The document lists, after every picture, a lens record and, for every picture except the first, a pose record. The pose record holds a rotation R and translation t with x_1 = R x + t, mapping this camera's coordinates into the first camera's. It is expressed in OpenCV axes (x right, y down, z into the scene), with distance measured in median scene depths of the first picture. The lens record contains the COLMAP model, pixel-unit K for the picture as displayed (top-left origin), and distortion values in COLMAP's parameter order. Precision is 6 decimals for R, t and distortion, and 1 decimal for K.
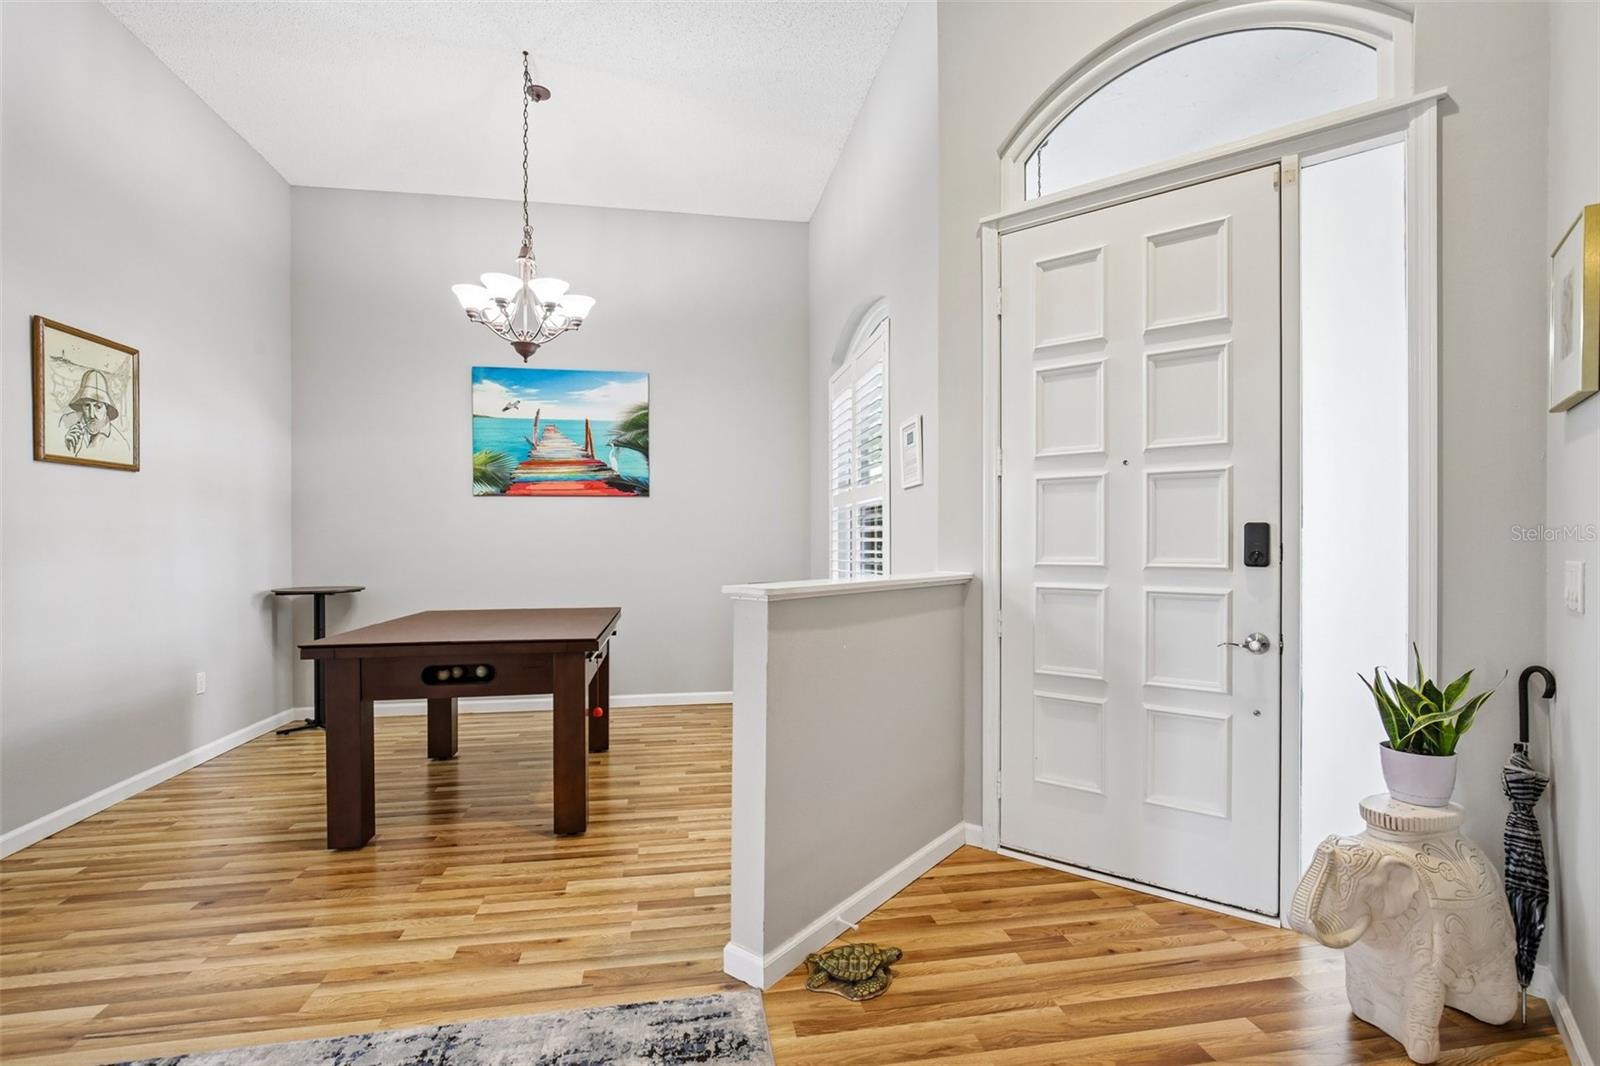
lens RADIAL K [[732.3, 0, 789.8], [0, 732.3, 543.7], [0, 0, 1]] dist [-0.016381, 0.005123]
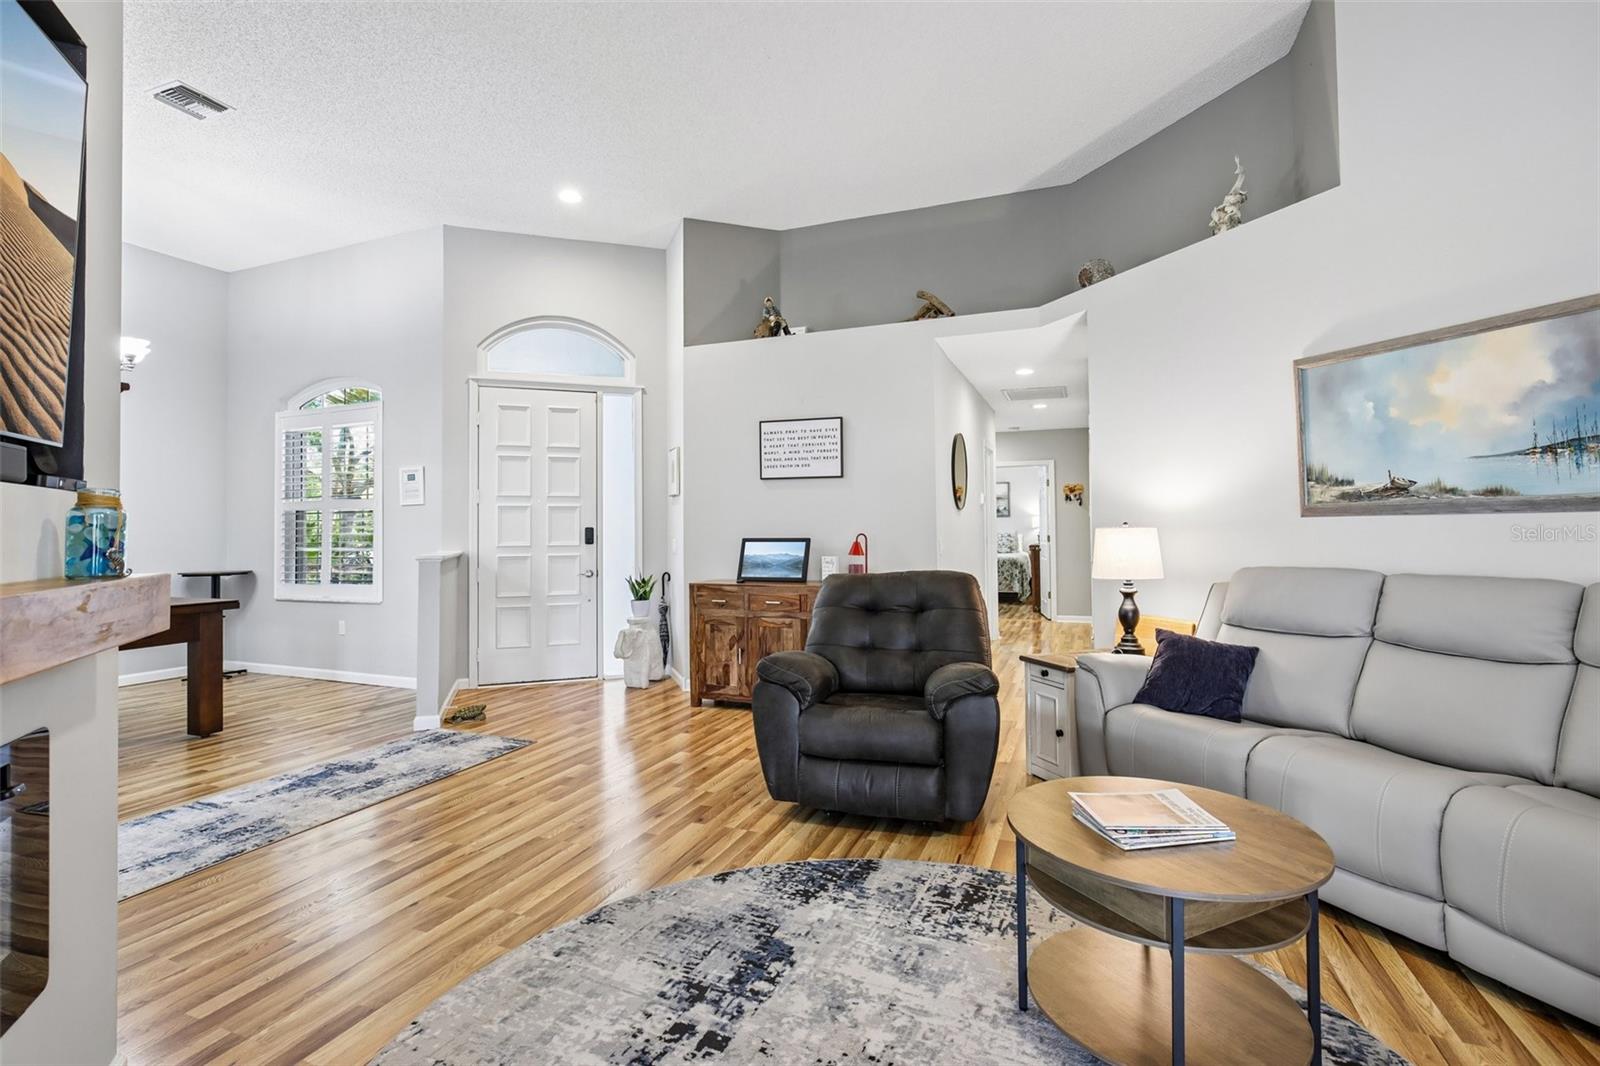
lens RADIAL K [[732.3, 0, 801.4], [0, 732.3, 523.8], [0, 0, 1]] dist [-0.016381, 0.005123]
pose [[0.521051, 0.010551, 0.853460, -0.814462], [0.009592, 0.999788, -0.018216, 0.008690], [-0.853472, 0.017678, 0.520839, -0.690439]]
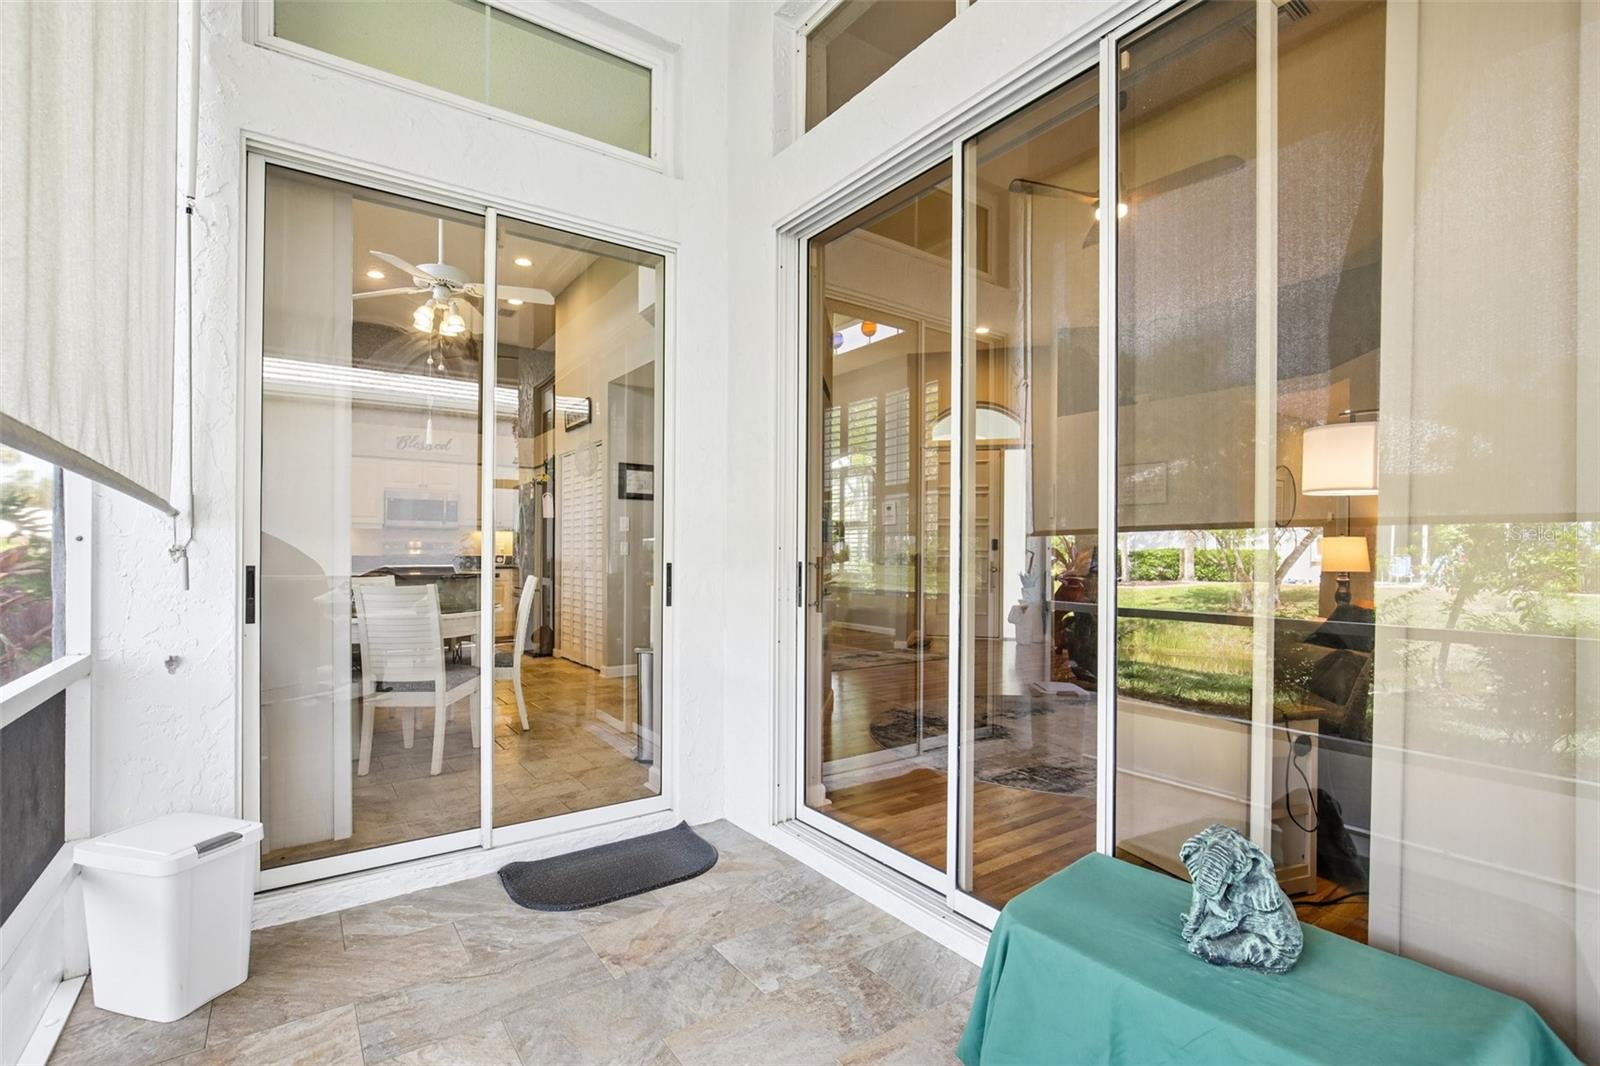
lens RADIAL K [[732.3, 0, 804.4], [0, 732.3, 555.0], [0, 0, 1]] dist [-0.016381, 0.005123]
pose [[0.898674, 0.005427, 0.438583, -1.380381], [-0.004867, 0.999985, -0.002400, 0.049414], [-0.438590, 0.000023, 0.898687, -1.440524]]
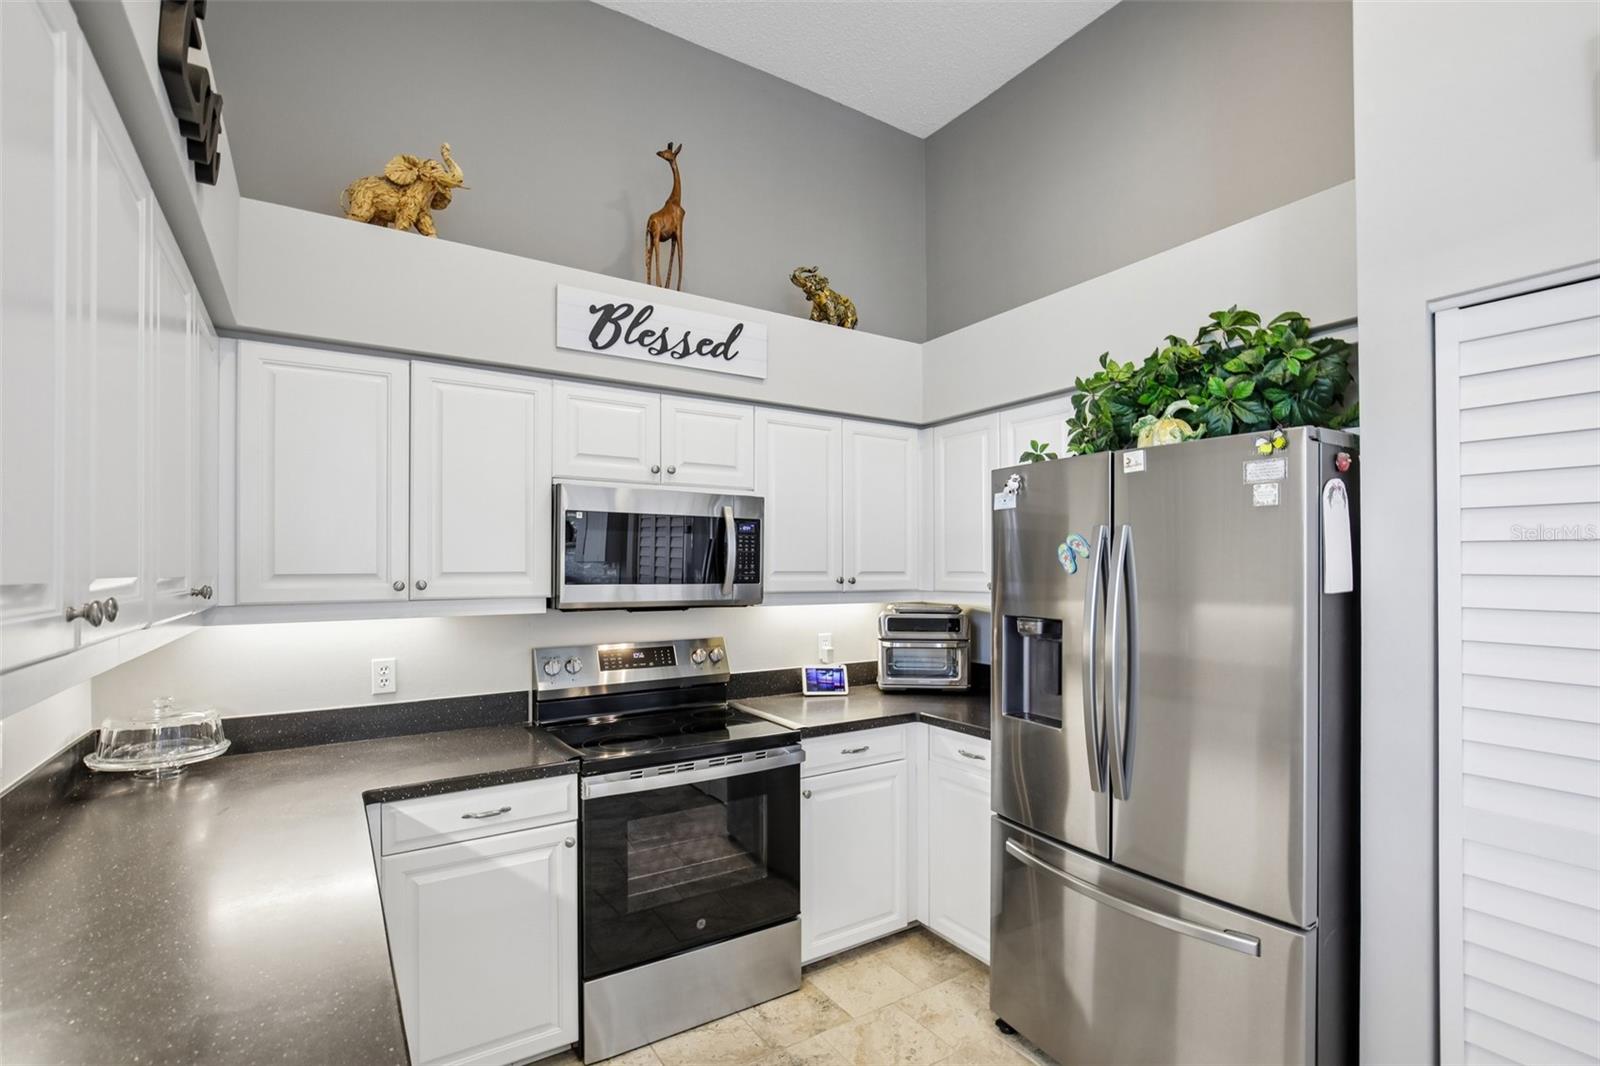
lens RADIAL K [[732.3, 0, 779.5], [0, 732.3, 565.9], [0, 0, 1]] dist [-0.016381, 0.005123]
pose [[0.923476, 0.001177, 0.383655, -1.635026], [0.001586, 0.999975, -0.006886, -0.073944], [-0.383654, 0.006968, 0.923451, 0.516676]]
